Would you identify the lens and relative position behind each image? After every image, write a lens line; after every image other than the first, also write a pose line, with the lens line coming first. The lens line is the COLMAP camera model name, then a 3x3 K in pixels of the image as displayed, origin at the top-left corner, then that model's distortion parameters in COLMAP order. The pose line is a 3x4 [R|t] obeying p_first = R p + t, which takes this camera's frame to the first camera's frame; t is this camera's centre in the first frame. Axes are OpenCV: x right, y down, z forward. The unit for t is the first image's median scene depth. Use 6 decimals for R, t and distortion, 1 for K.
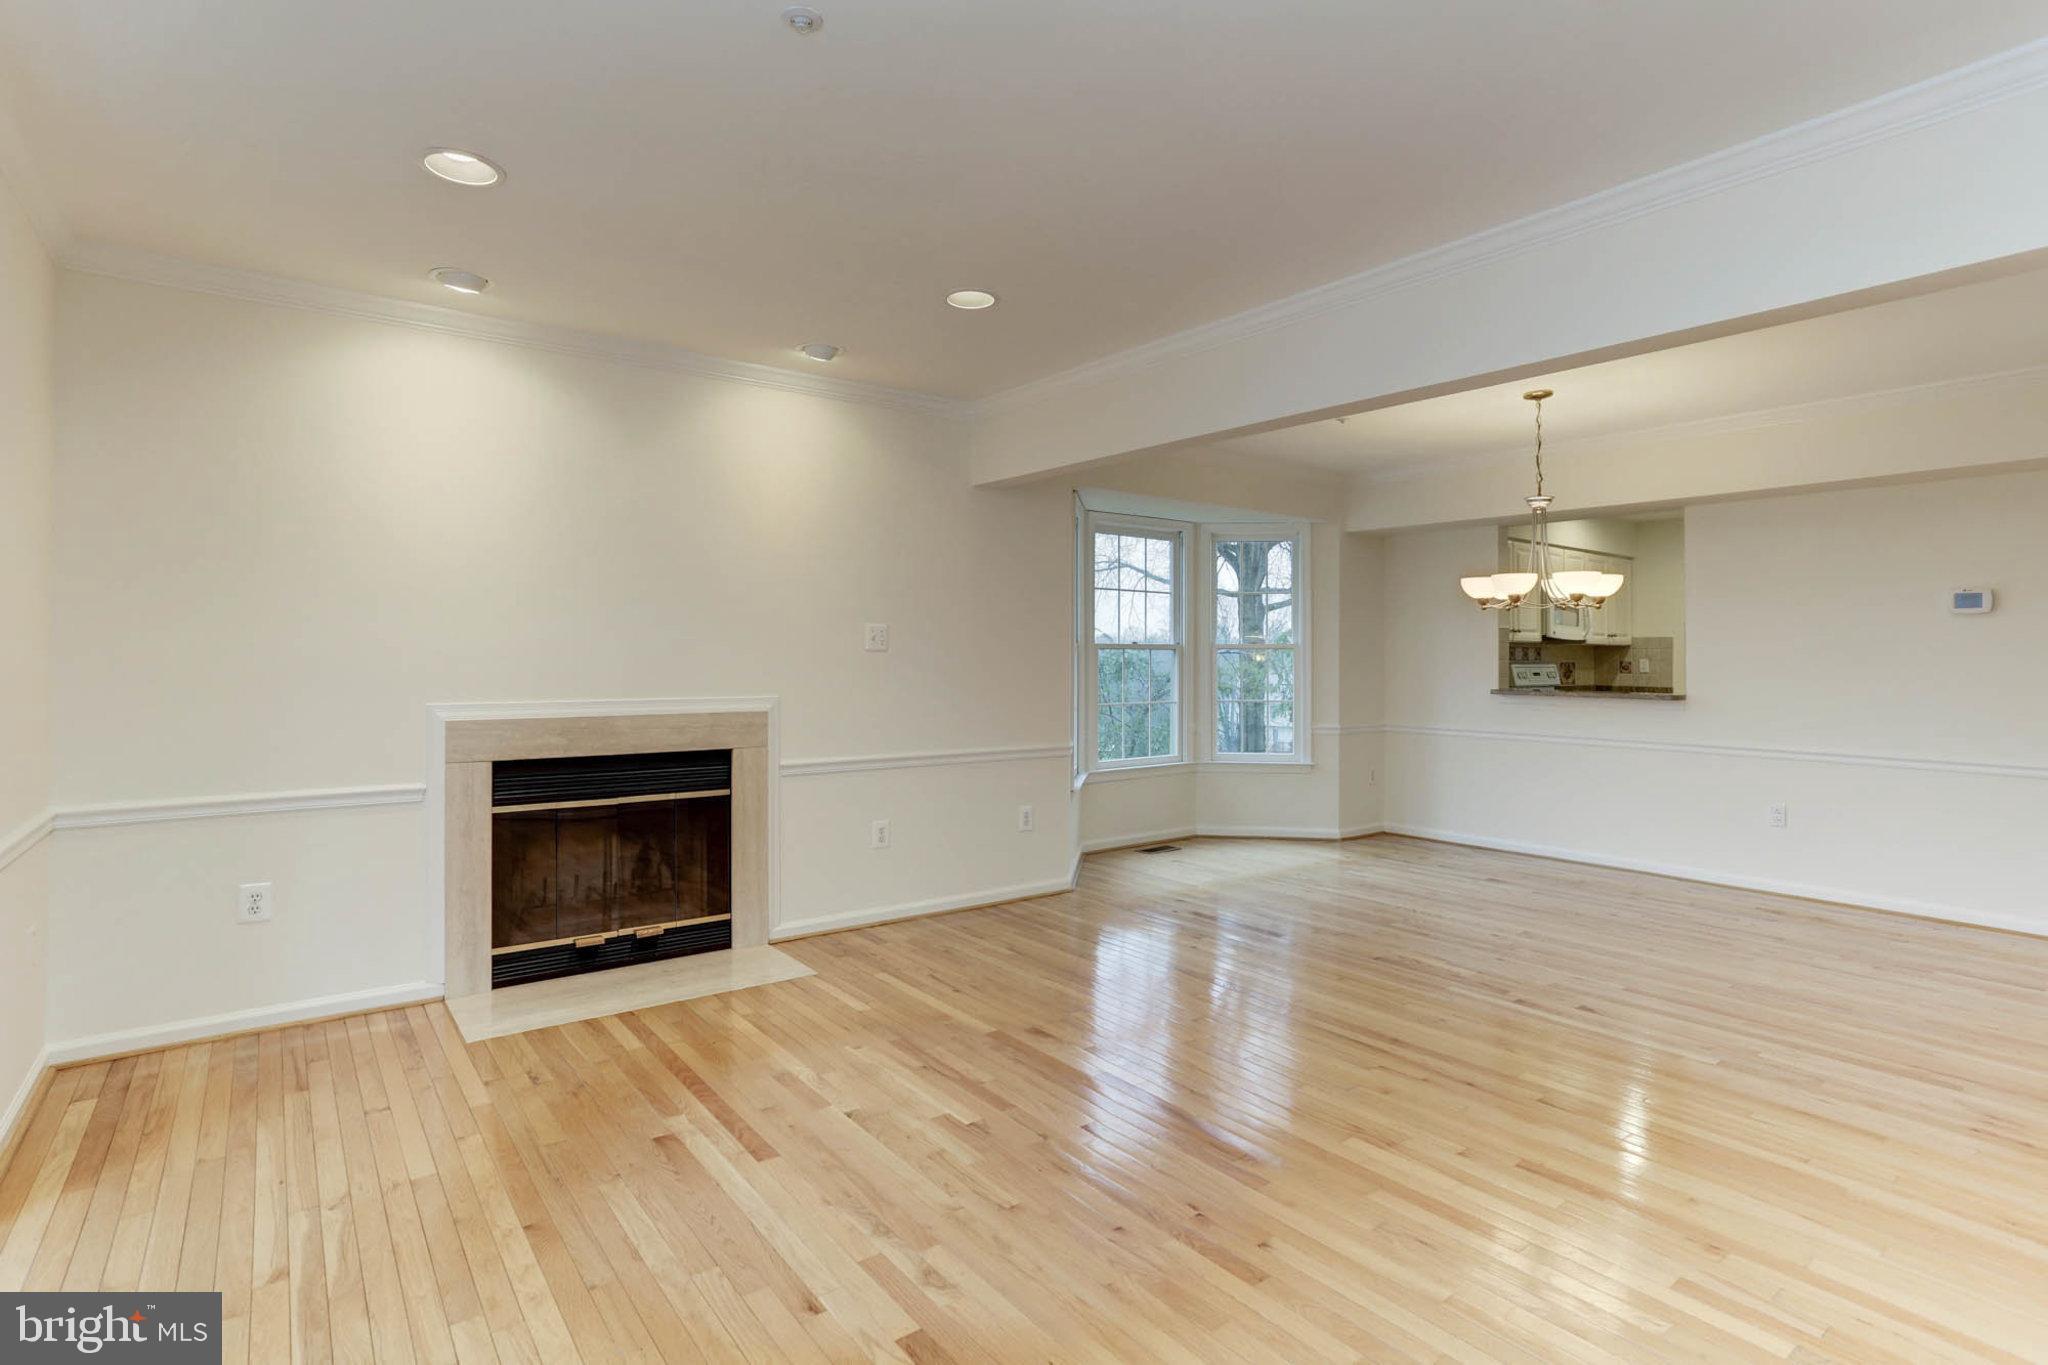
lens RADIAL K [[1004.8, 0, 991.1], [0, 1004.8, 652.9], [0, 0, 1]] dist [-0.036039, 0.023899]
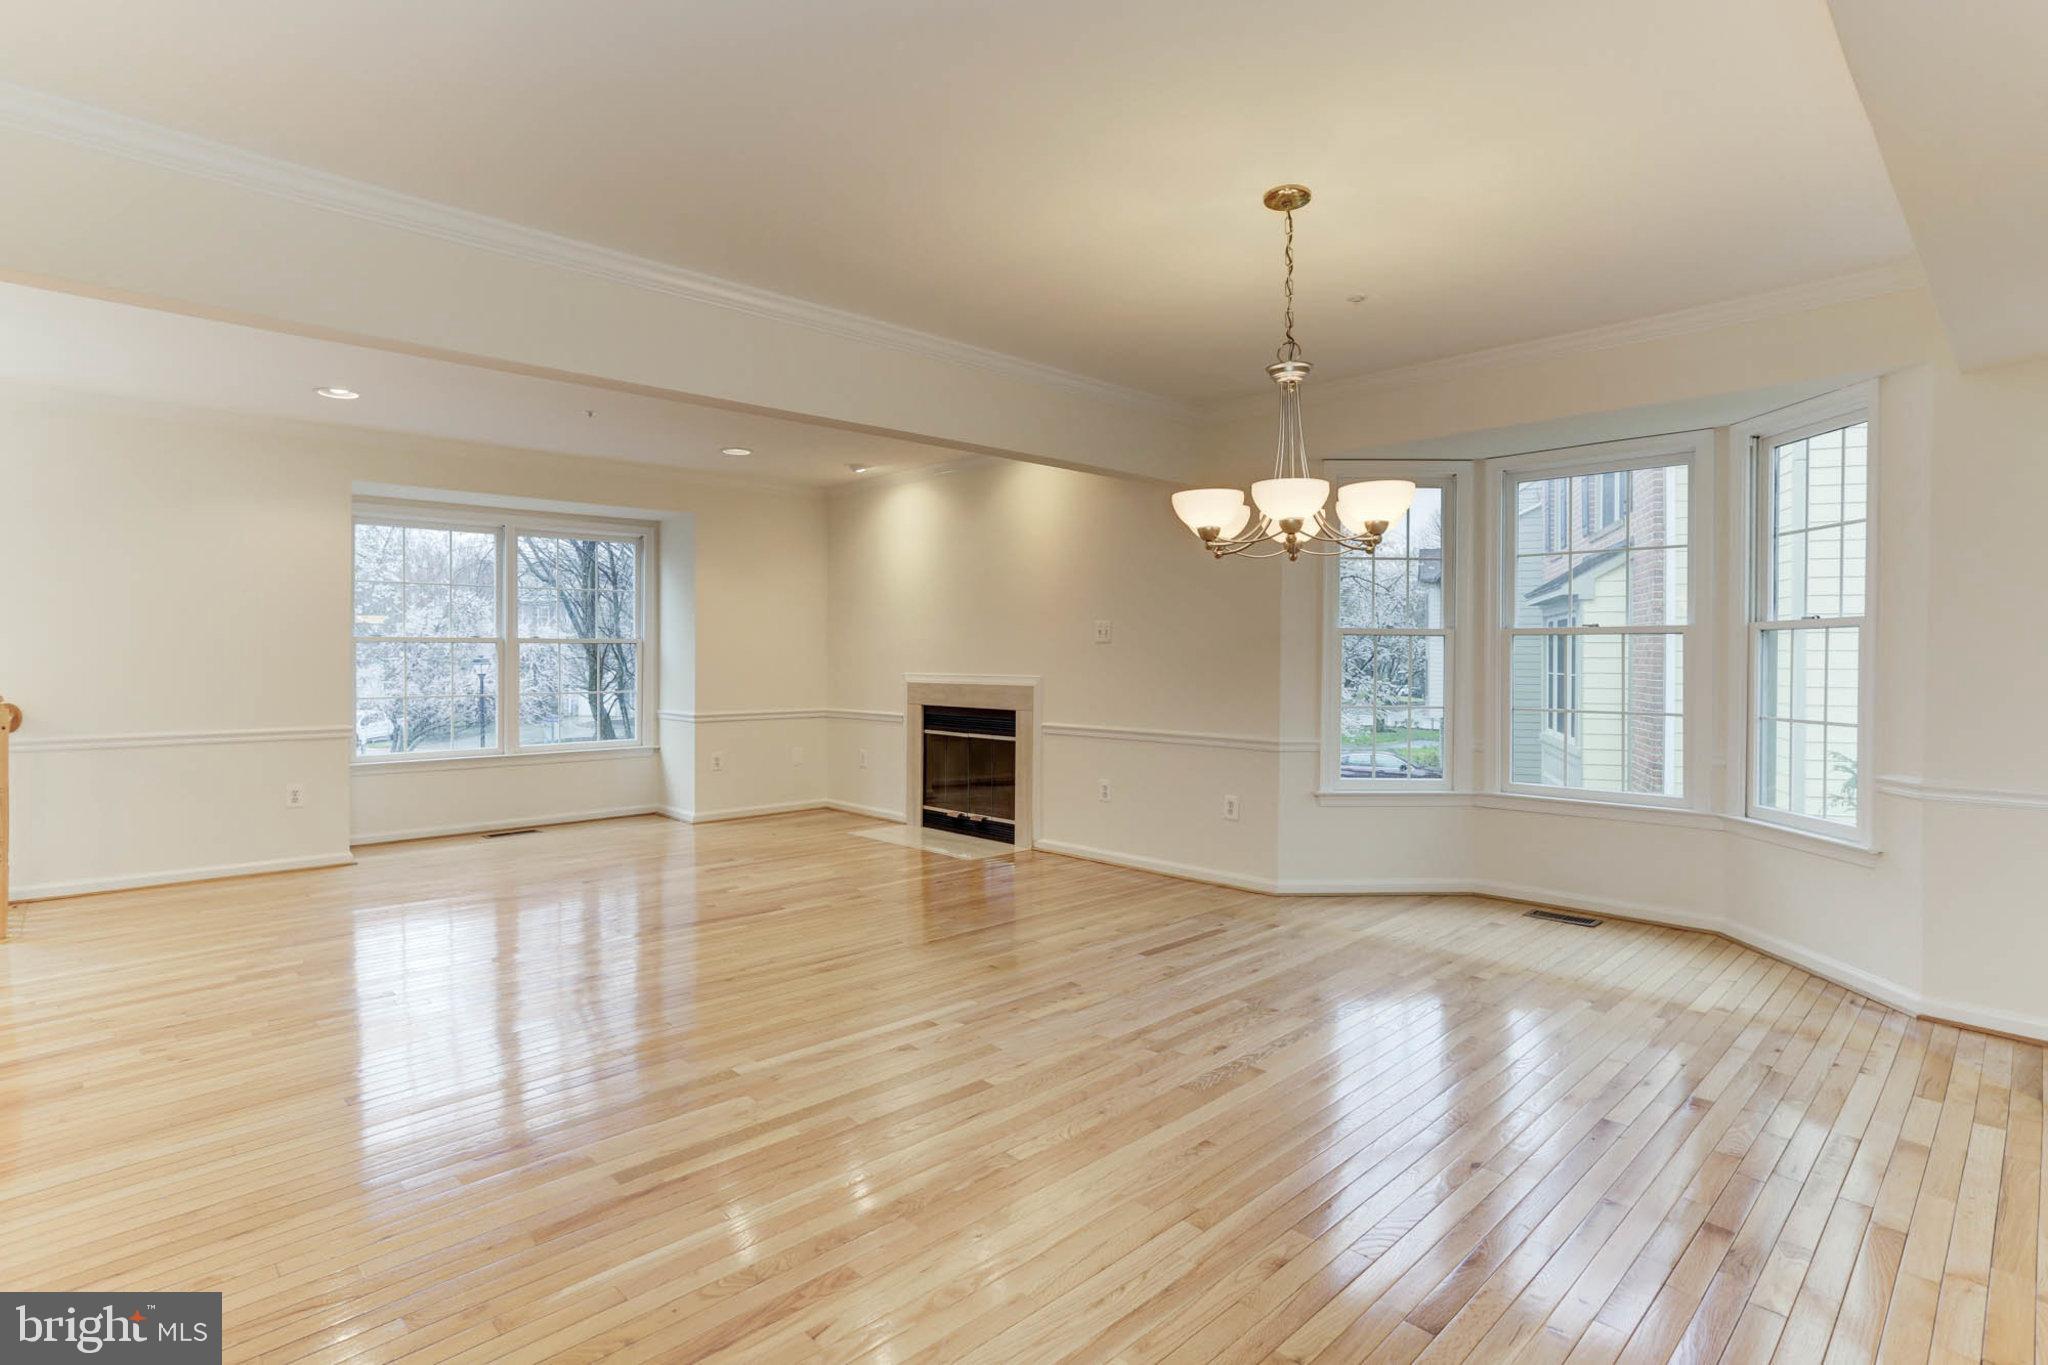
lens RADIAL K [[1004.8, 0, 1065.5], [0, 1004.8, 660.1], [0, 0, 1]] dist [-0.036039, 0.023899]
pose [[0.160519, -0.002852, -0.987029, 1.151104], [0.001167, 0.999996, -0.002699, 0.024126], [0.987032, -0.000719, 0.160522, 0.785962]]
